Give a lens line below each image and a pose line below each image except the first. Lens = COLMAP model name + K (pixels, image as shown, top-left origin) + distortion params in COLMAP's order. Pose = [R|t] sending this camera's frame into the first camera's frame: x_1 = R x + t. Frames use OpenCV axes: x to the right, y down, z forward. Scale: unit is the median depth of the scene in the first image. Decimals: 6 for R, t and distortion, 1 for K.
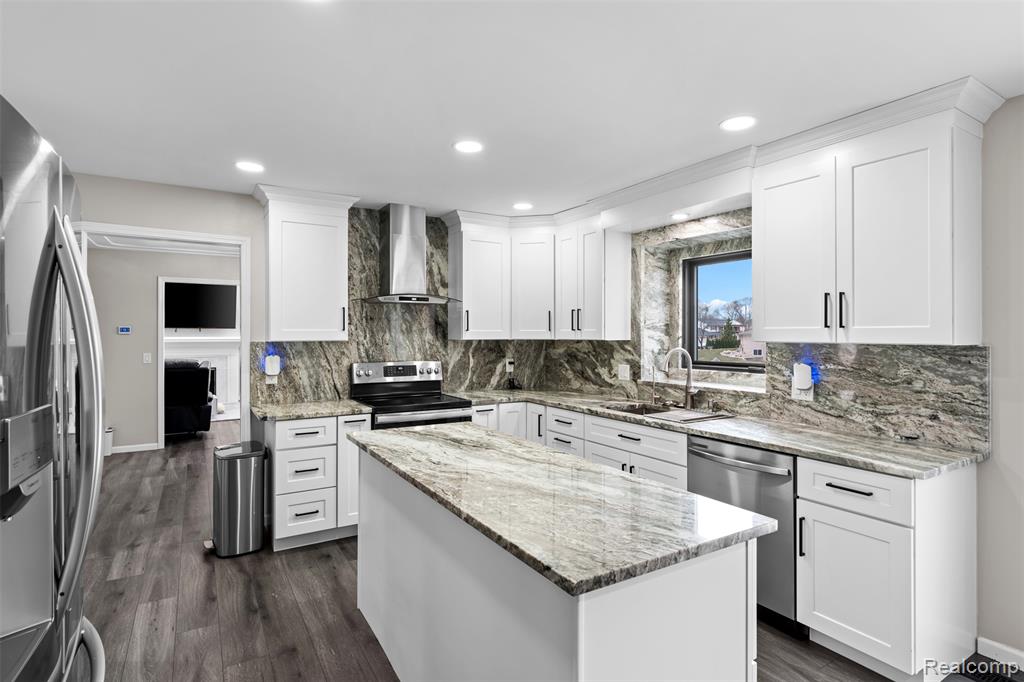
lens RADIAL K [[532.0, 0, 515.5], [0, 532.0, 334.6], [0, 0, 1]] dist [0.003259, 0.000165]
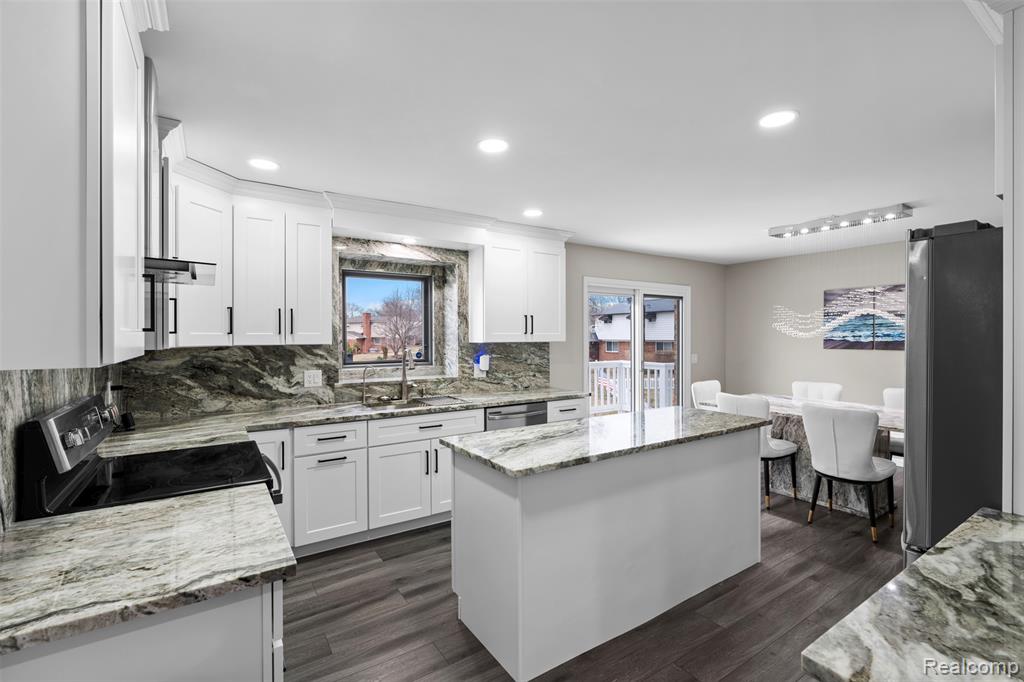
lens RADIAL K [[463.0, 0, 513.9], [0, 463.0, 342.6], [0, 0, 1]] dist [-0.013469, 0.003962]
pose [[-0.038621, -0.011306, 0.999190, -0.705746], [0.006396, 0.999913, 0.011561, -0.000140], [-0.999233, 0.006837, -0.038545, 0.755211]]
